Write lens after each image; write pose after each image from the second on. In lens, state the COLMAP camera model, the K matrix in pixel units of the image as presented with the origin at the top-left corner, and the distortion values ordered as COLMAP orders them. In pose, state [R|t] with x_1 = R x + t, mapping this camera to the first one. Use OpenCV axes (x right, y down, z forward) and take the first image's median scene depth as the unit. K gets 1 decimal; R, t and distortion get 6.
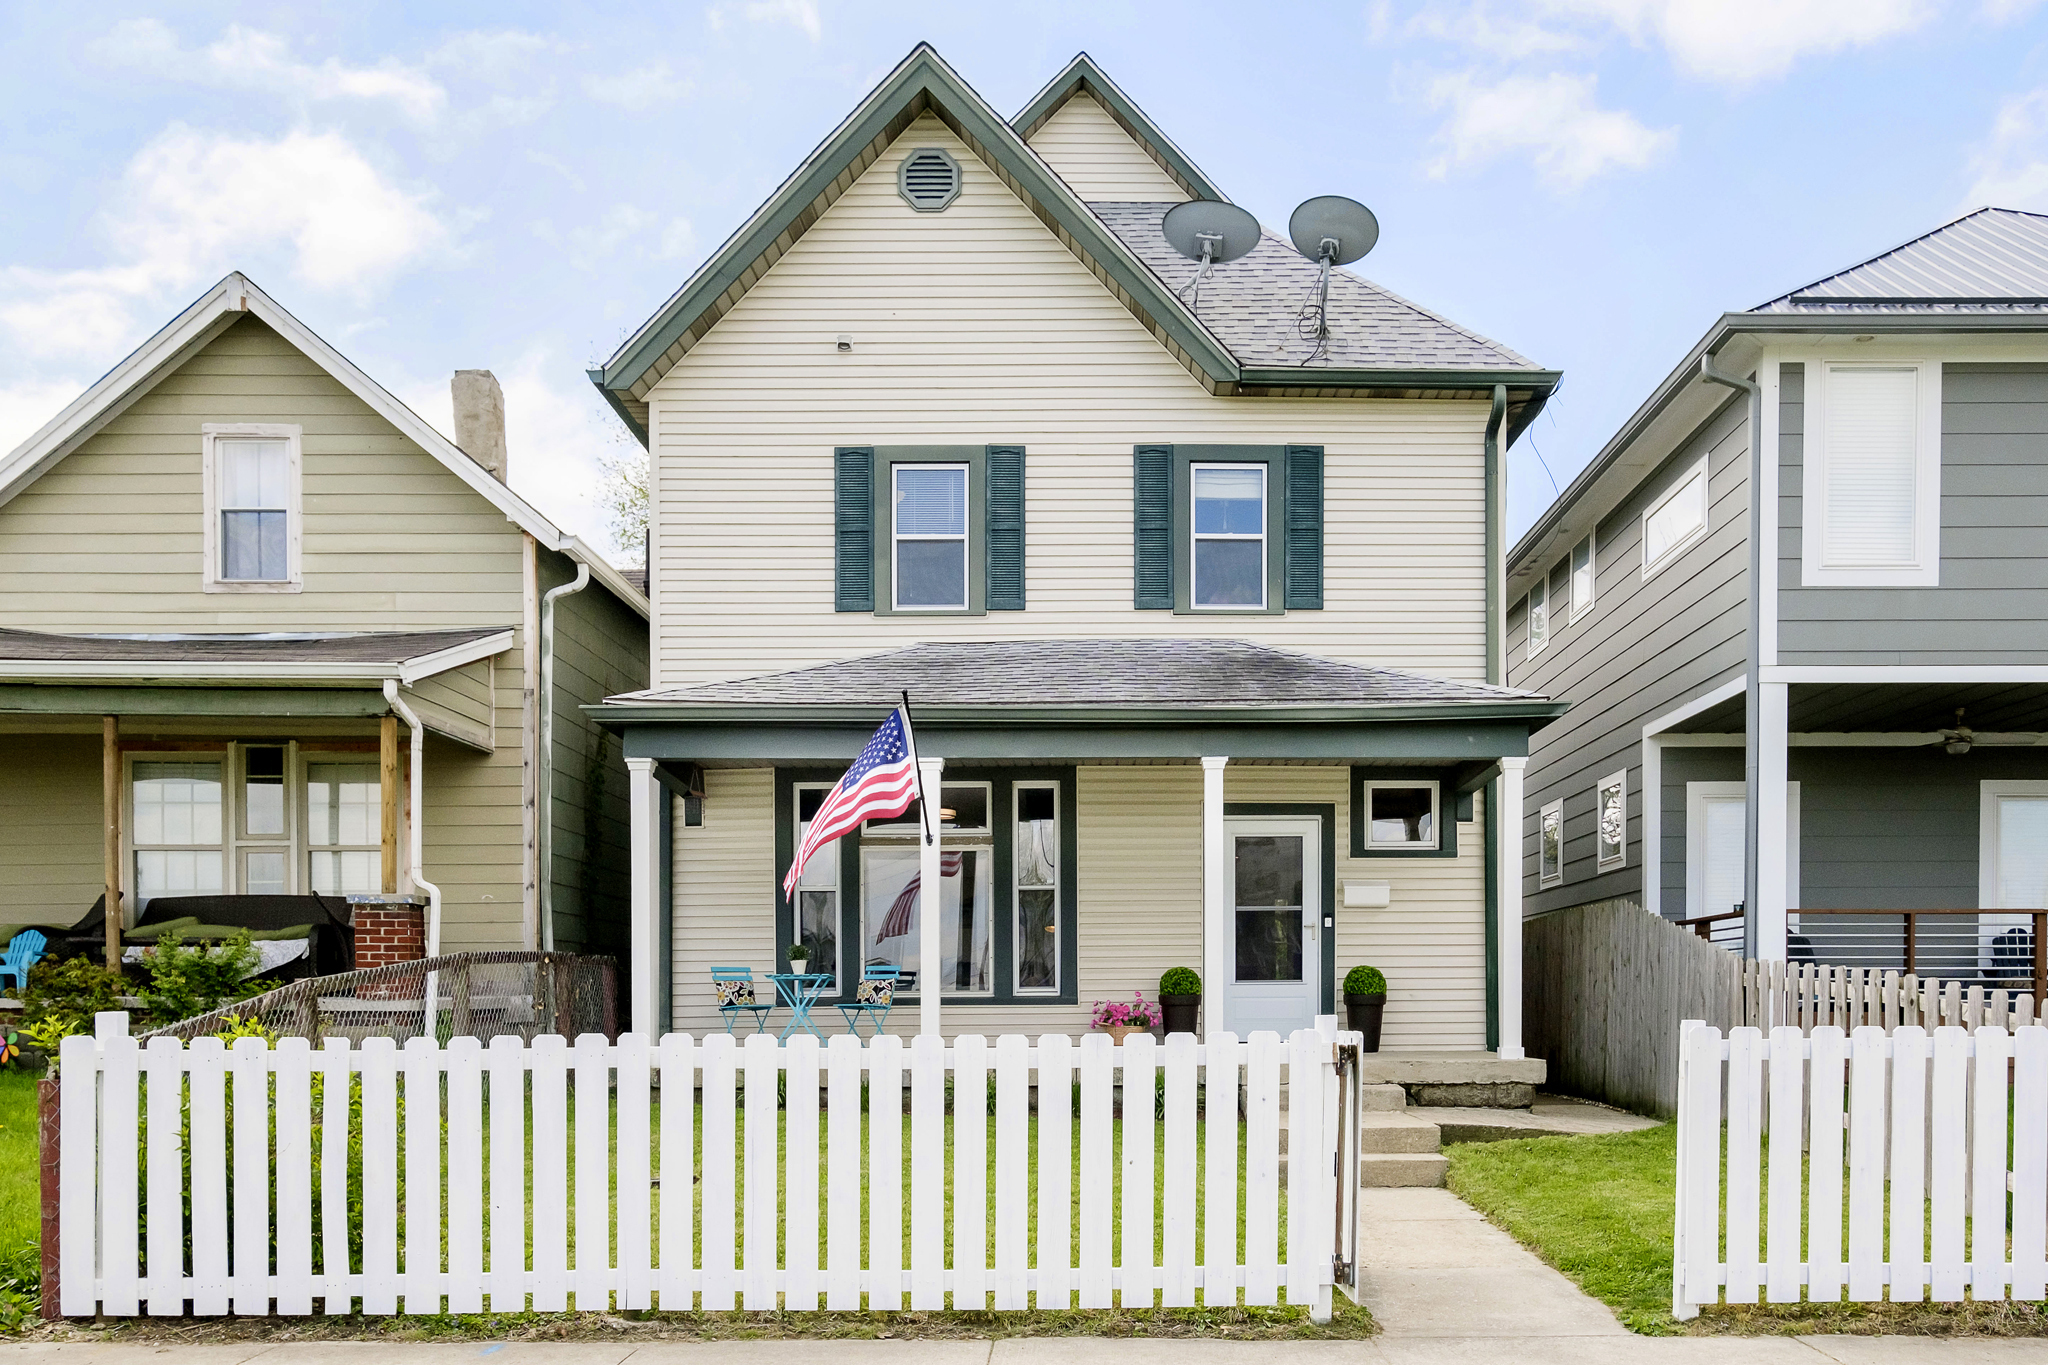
lens RADIAL K [[1488.0, 0, 1034.6], [0, 1488.0, 732.5], [0, 0, 1]] dist [-0.002025, 0.015100]
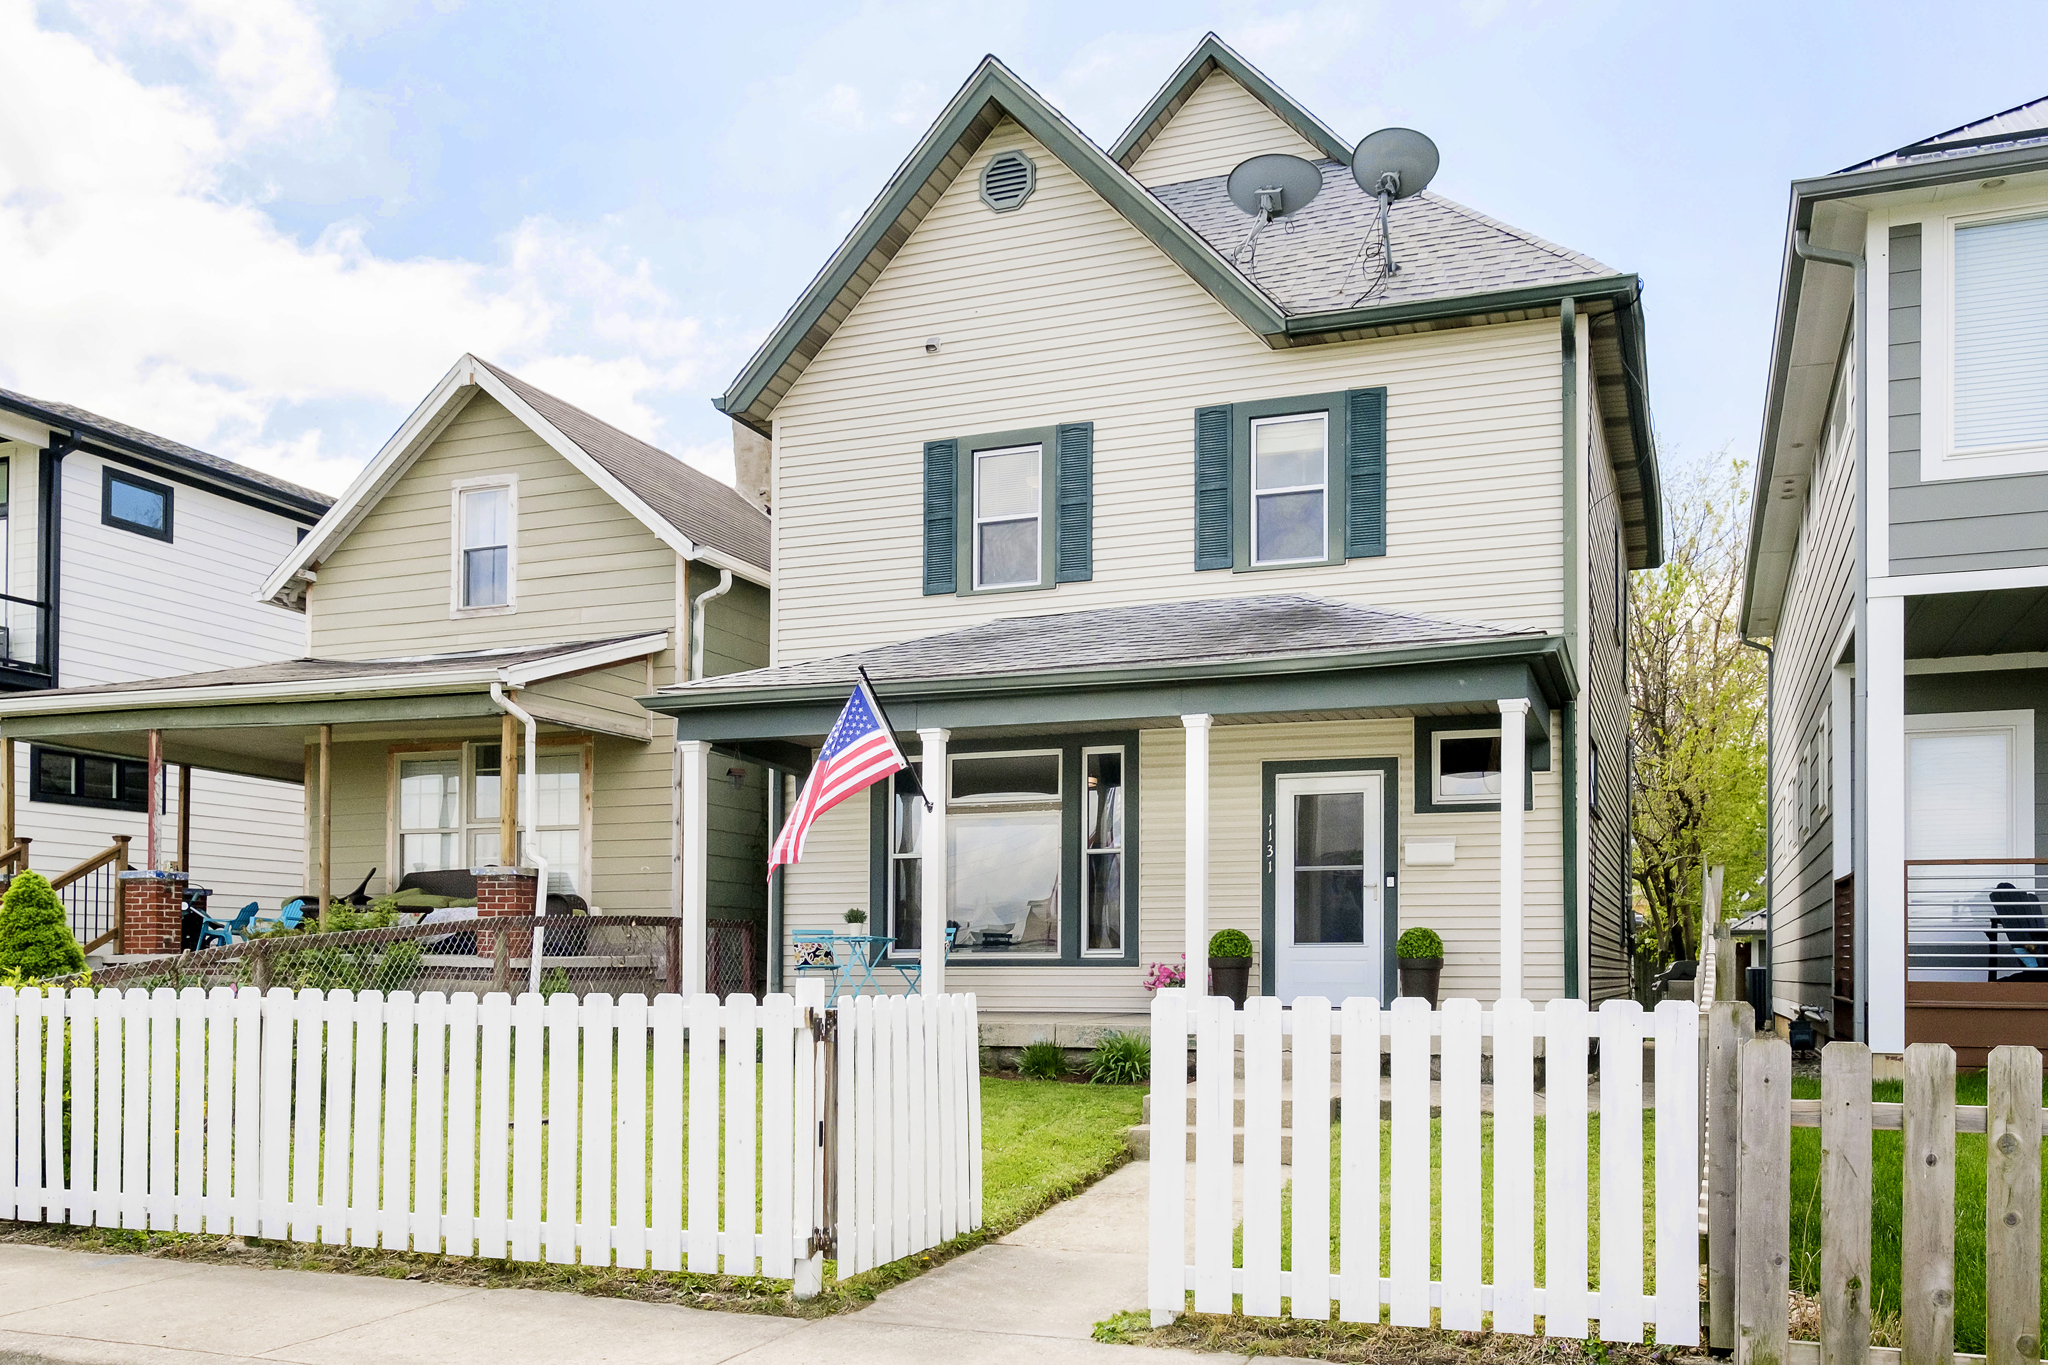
lens RADIAL K [[1401.8, 0, 1022.9], [0, 1401.8, 676.3], [0, 0, 1]] dist [-0.000410, 0.001674]
pose [[0.948164, -0.057425, -0.312550, 0.251730], [0.050253, 0.998257, -0.030961, 0.011481], [0.313783, 0.013650, 0.949397, 0.069351]]
